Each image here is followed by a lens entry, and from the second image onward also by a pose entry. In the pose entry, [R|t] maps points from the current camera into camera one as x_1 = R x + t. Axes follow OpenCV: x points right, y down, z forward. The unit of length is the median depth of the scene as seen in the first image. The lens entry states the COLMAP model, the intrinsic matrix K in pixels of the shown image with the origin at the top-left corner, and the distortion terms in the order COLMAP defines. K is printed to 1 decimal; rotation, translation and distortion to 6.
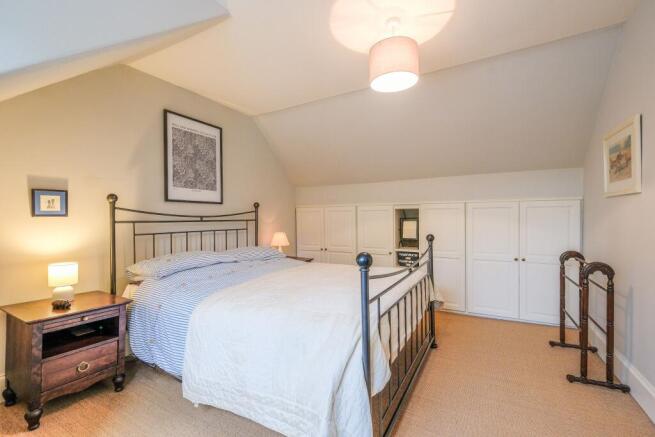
lens RADIAL K [[284.4, 0, 331.1], [0, 284.4, 218.3], [0, 0, 1]] dist [-0.000498, -0.000070]
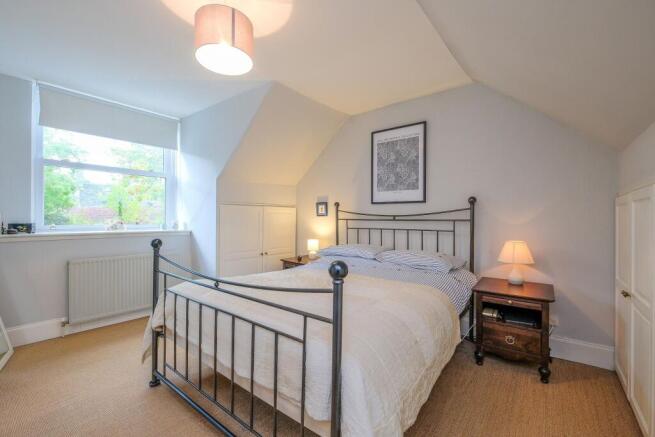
lens RADIAL K [[284.4, 0, 330.4], [0, 284.4, 218.7], [0, 0, 1]] dist [-0.000498, -0.000070]
pose [[-0.157247, 0.007081, -0.987534, 0.652287], [-0.006046, 0.999949, 0.008133, -0.002480], [0.987541, 0.007250, -0.157196, 0.930221]]
